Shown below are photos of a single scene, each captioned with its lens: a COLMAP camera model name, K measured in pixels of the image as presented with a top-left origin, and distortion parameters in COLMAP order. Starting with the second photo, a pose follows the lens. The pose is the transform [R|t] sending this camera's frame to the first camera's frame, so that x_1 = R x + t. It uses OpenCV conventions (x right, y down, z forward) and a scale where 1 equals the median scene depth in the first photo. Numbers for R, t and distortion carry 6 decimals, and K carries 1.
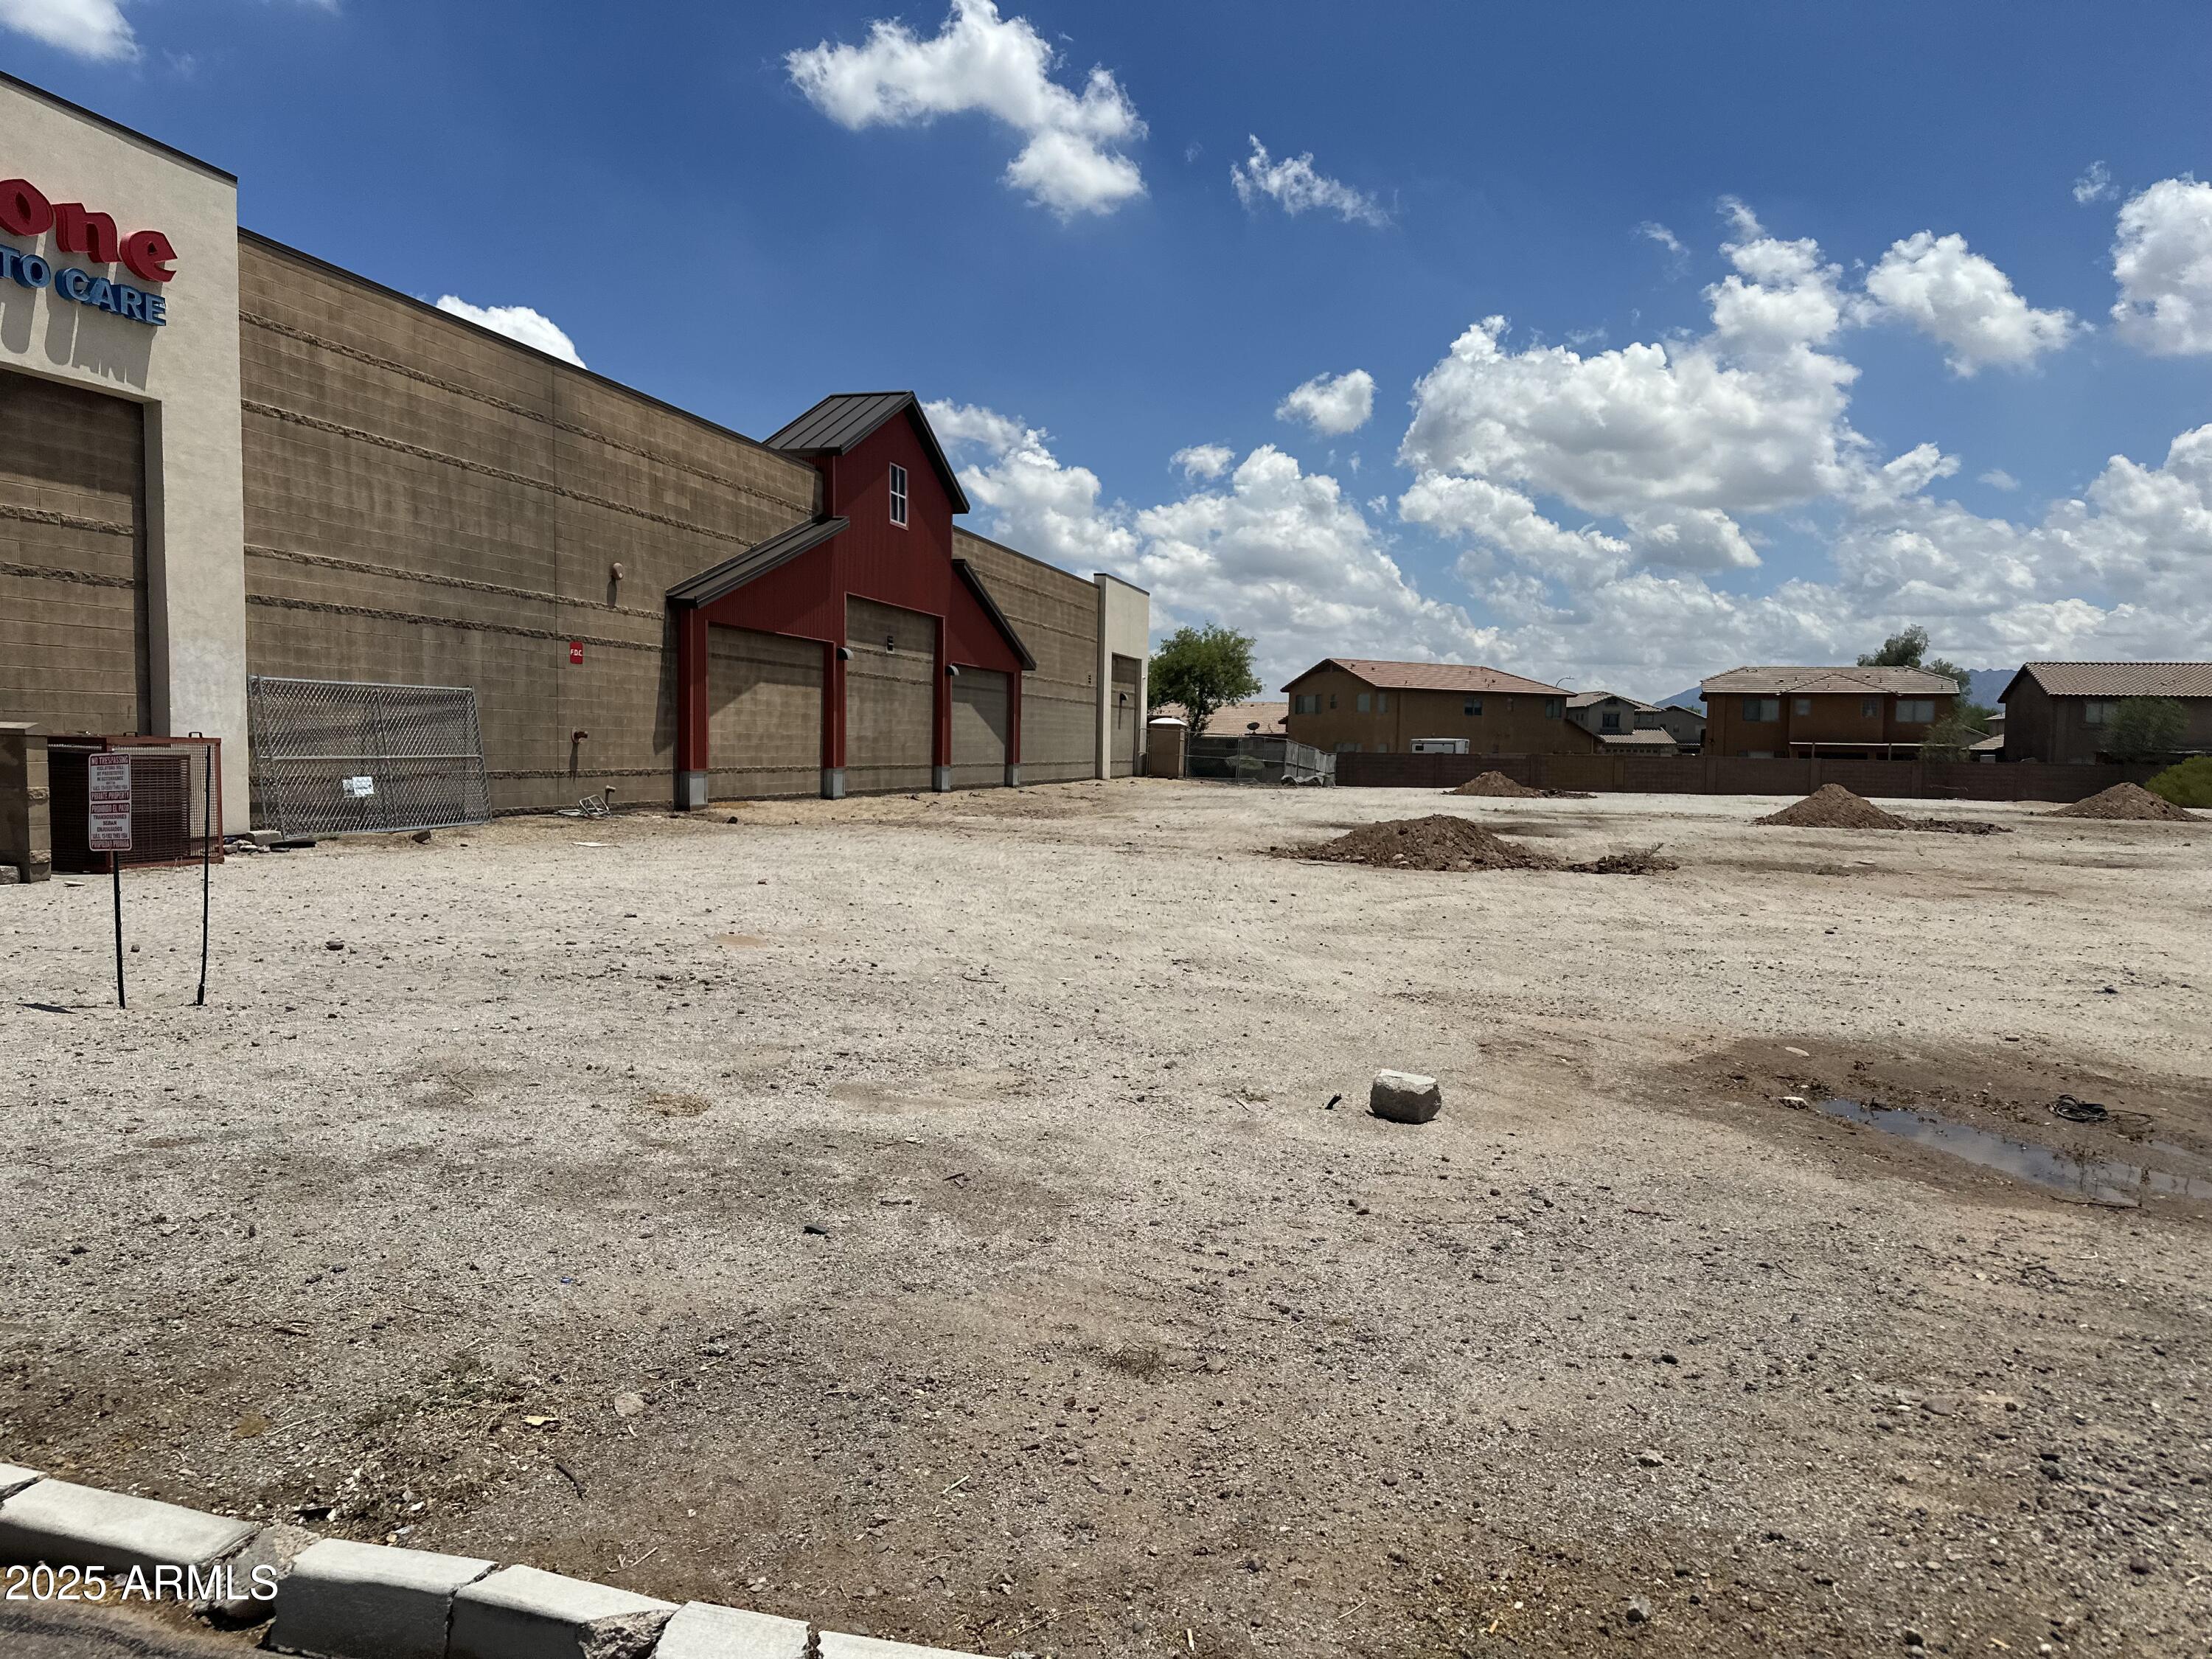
lens RADIAL K [[1510.7, 0, 1126.4], [0, 1510.7, 841.6], [0, 0, 1]] dist [0.068063, -0.087720]
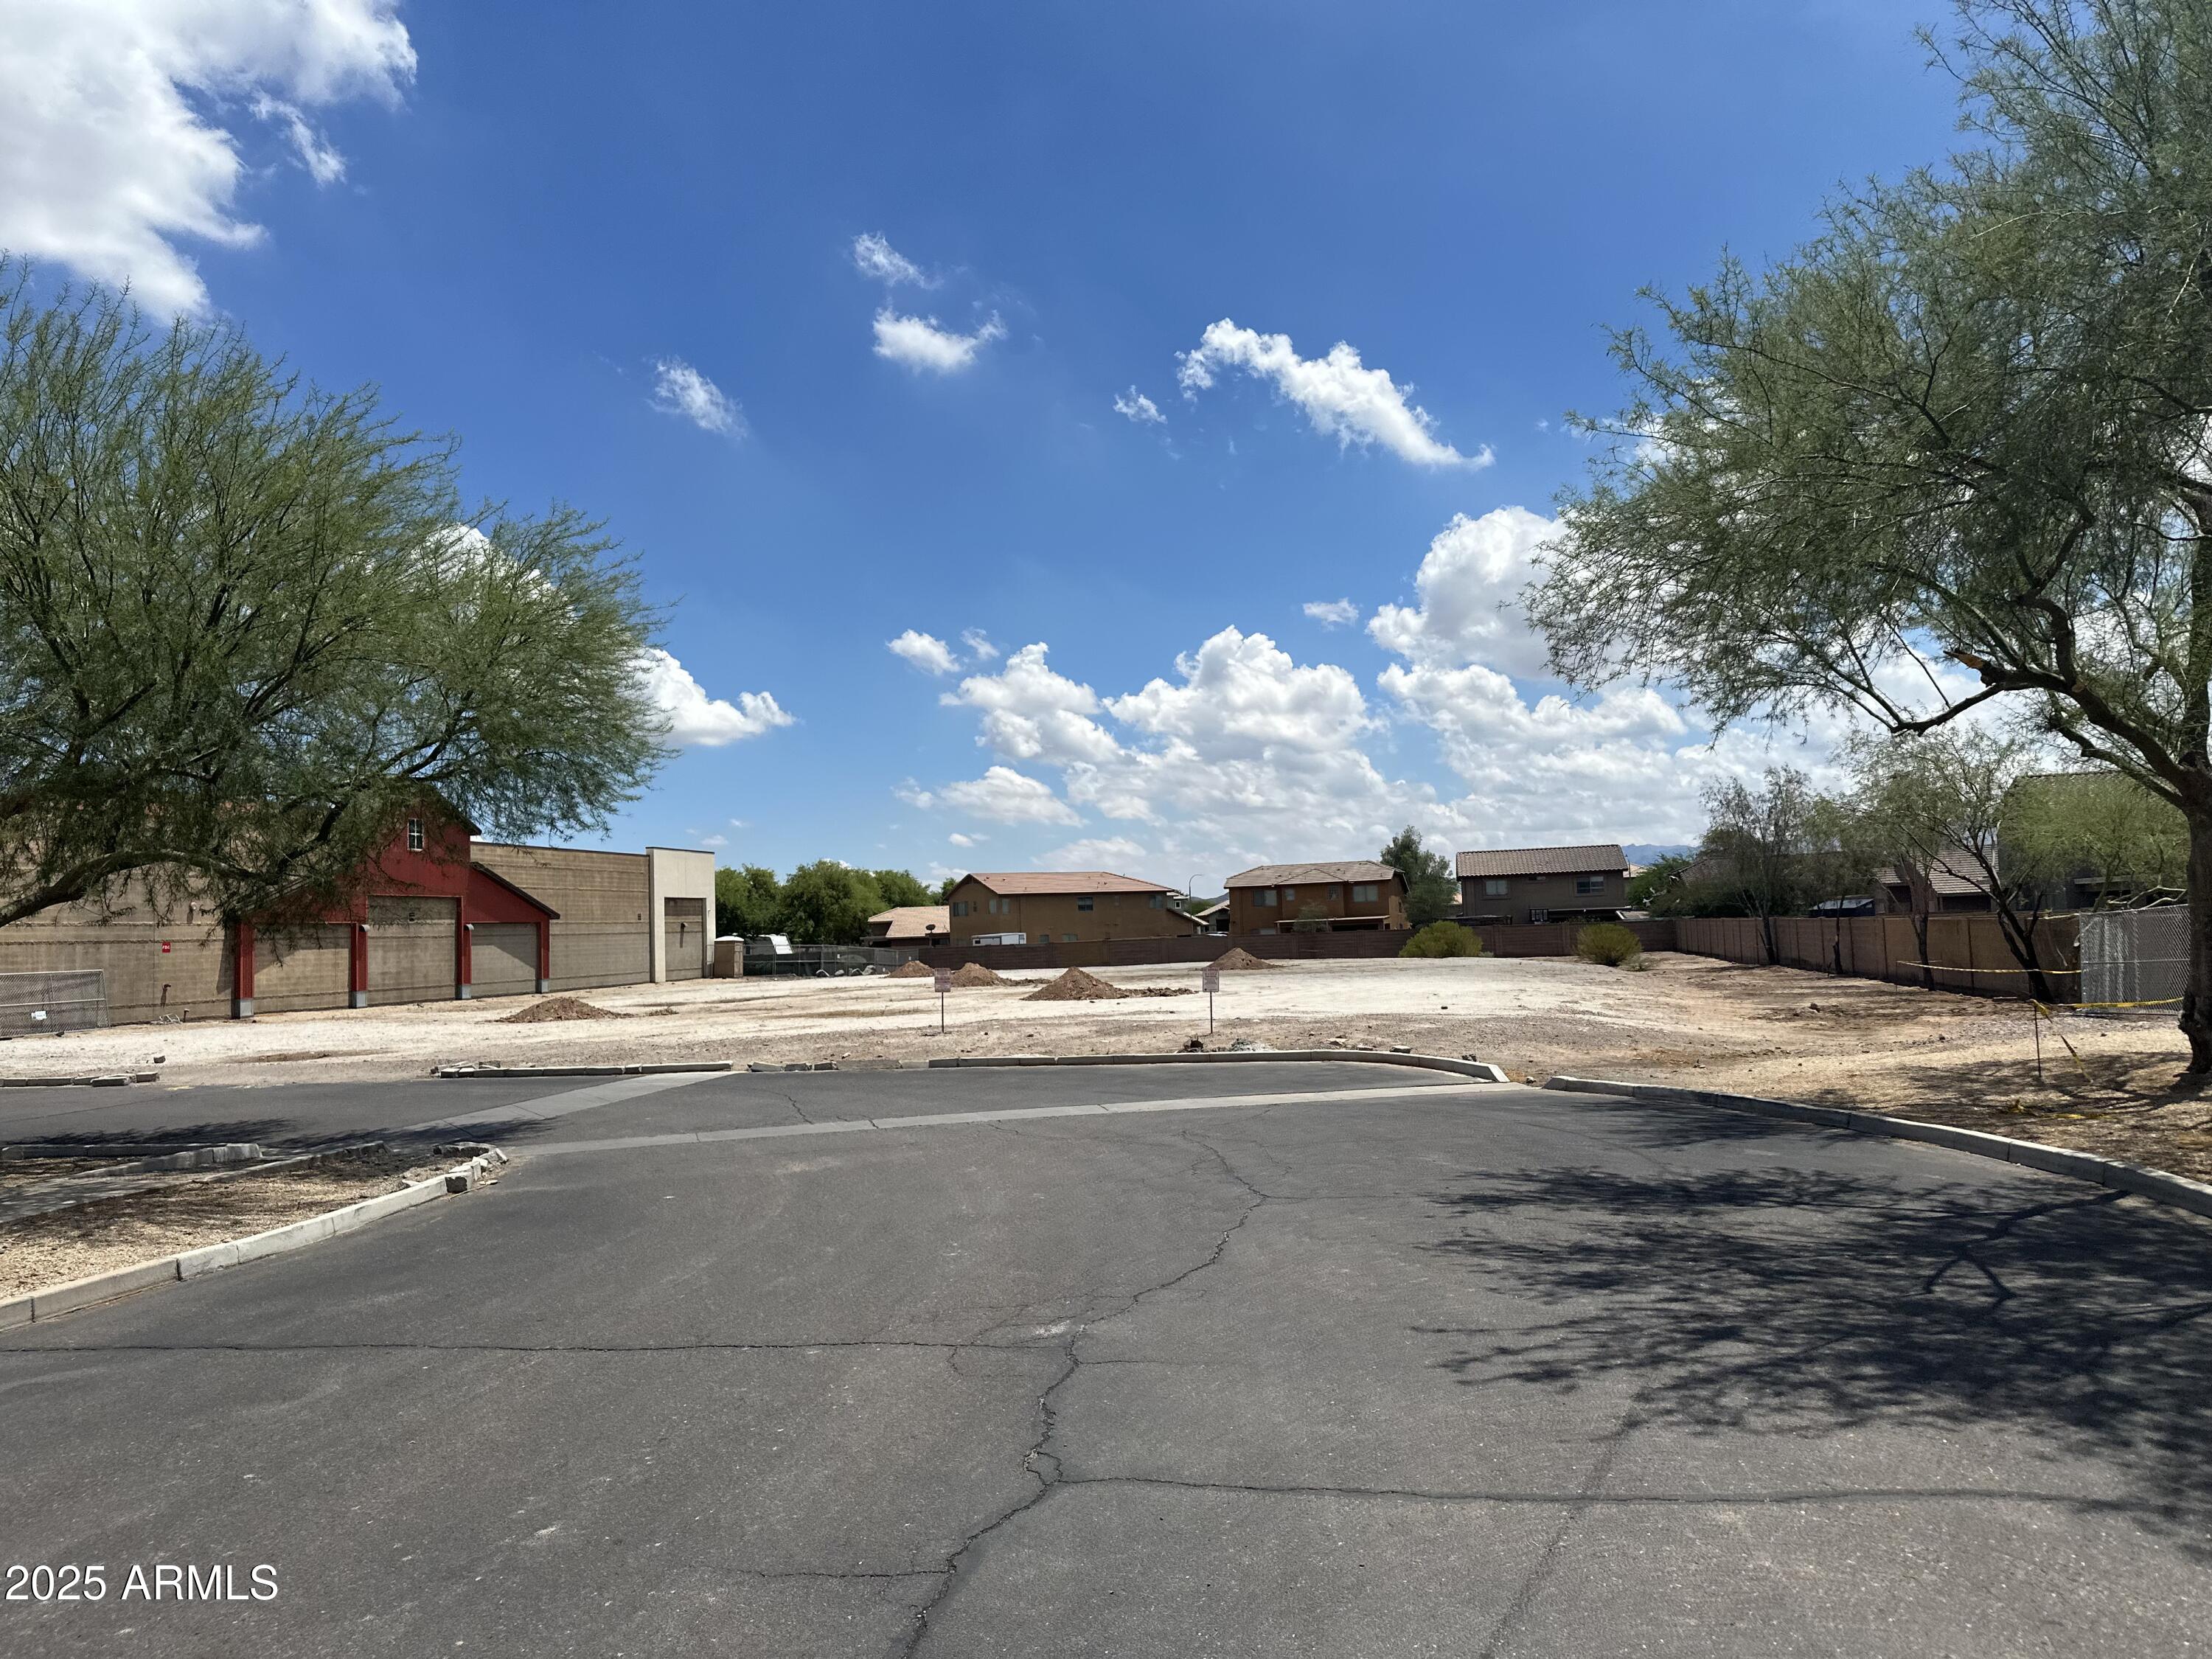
lens RADIAL K [[1510.7, 0, 1105.4], [0, 1510.7, 823.9], [0, 0, 1]] dist [0.068063, -0.087720]
pose [[0.998005, -0.055473, 0.030131, 0.662230], [0.059032, 0.989210, -0.134084, 0.051919], [-0.022368, 0.135596, 0.990512, -0.870470]]
